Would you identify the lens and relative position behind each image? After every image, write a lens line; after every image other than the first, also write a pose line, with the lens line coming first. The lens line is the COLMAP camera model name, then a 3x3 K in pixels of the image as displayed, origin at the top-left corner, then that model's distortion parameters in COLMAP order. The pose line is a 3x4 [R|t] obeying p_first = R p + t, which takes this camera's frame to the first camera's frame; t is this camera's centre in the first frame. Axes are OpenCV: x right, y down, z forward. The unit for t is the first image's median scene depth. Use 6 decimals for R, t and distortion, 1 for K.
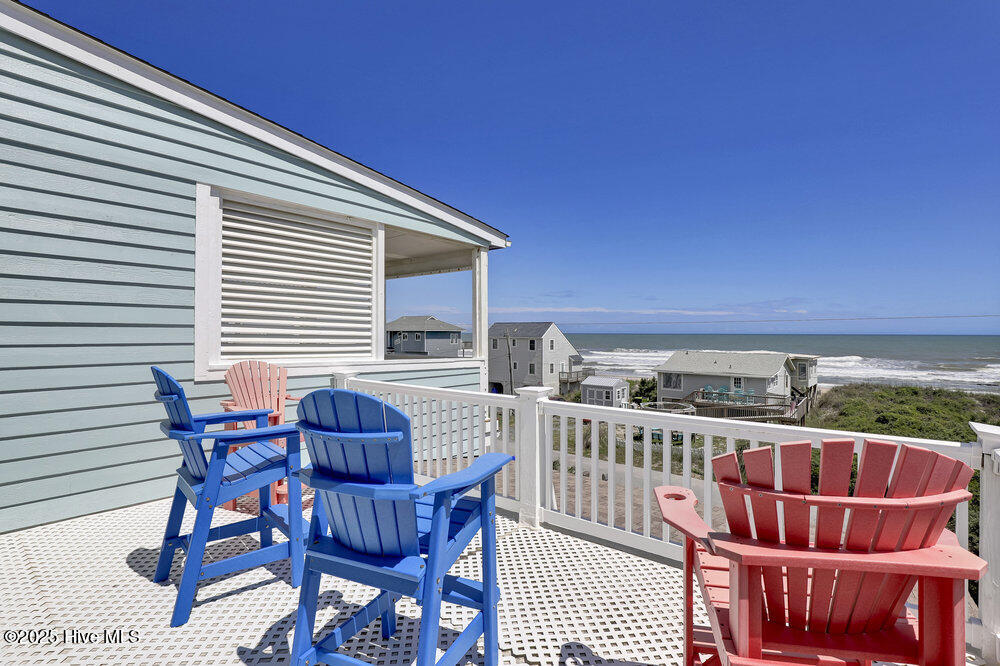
lens RADIAL K [[477.4, 0, 500.0], [0, 477.4, 333.0], [0, 0, 1]] dist [-0.028778, -0.000203]
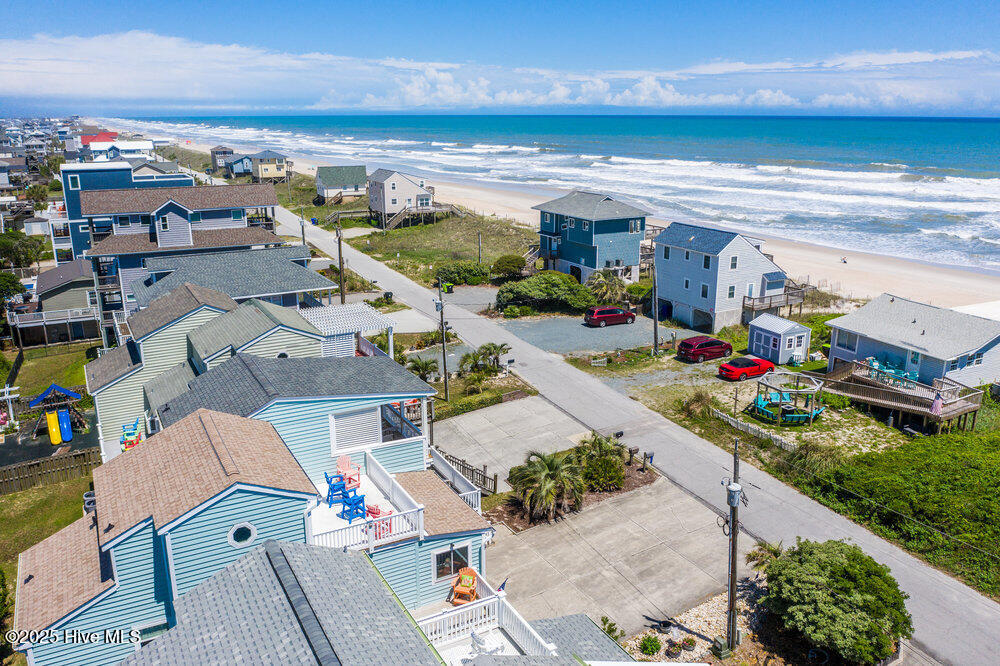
lens RADIAL K [[780.2, 0, 500.0], [0, 780.2, 333.0], [0, 0, 1]] dist [0.008039, -0.002456]
pose [[0.924275, 0.103590, -0.367403, 0.285310], [-0.000409, 0.962743, 0.270418, -0.255677], [0.381728, -0.249790, 0.889881, -0.388422]]
